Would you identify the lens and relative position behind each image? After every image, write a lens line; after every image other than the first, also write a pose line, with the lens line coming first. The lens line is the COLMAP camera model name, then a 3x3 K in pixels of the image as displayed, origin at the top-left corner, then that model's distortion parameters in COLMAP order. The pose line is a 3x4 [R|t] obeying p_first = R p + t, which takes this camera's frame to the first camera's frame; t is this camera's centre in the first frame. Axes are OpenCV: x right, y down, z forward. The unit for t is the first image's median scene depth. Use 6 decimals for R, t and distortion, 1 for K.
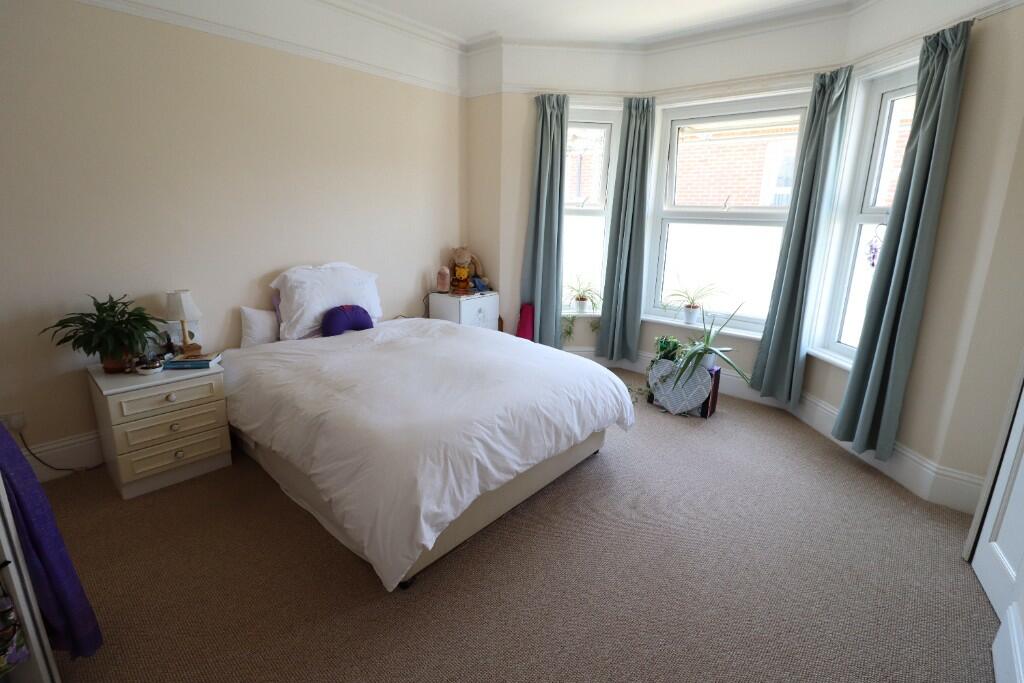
lens RADIAL K [[473.2, 0, 512.0], [0, 473.2, 341.5], [0, 0, 1]] dist [0.000346, -0.014177]
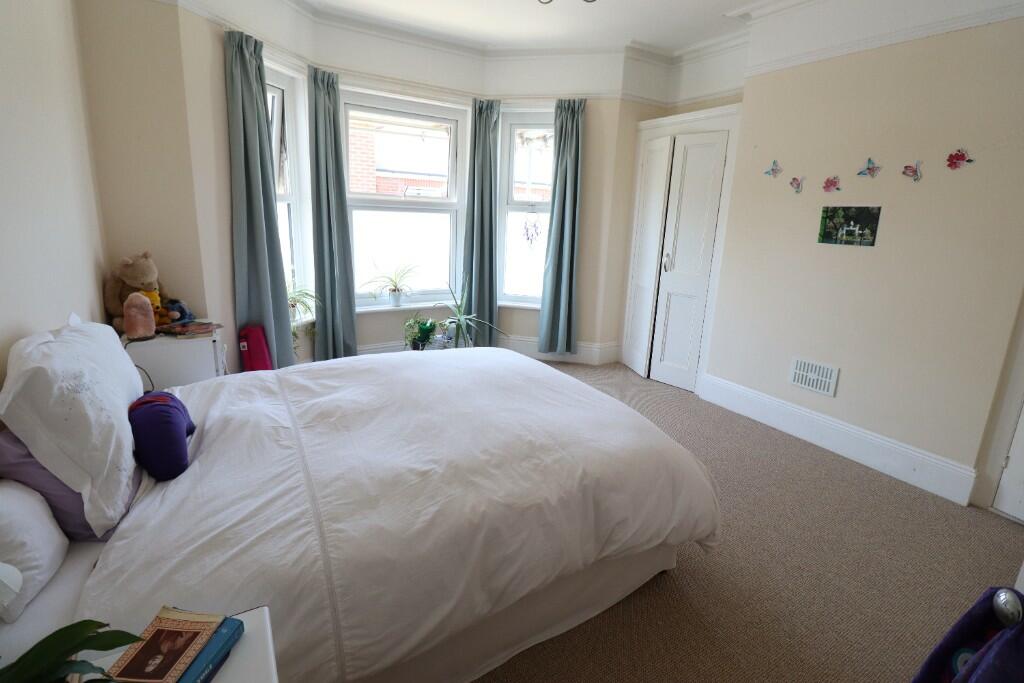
lens RADIAL K [[473.9, 0, 514.4], [0, 473.9, 336.1], [0, 0, 1]] dist [-0.001278, -0.000203]
pose [[0.292721, -0.251133, 0.922630, -0.699725], [0.218634, 0.956912, 0.191099, -0.153077], [-0.930867, 0.145780, 0.335014, 0.527241]]
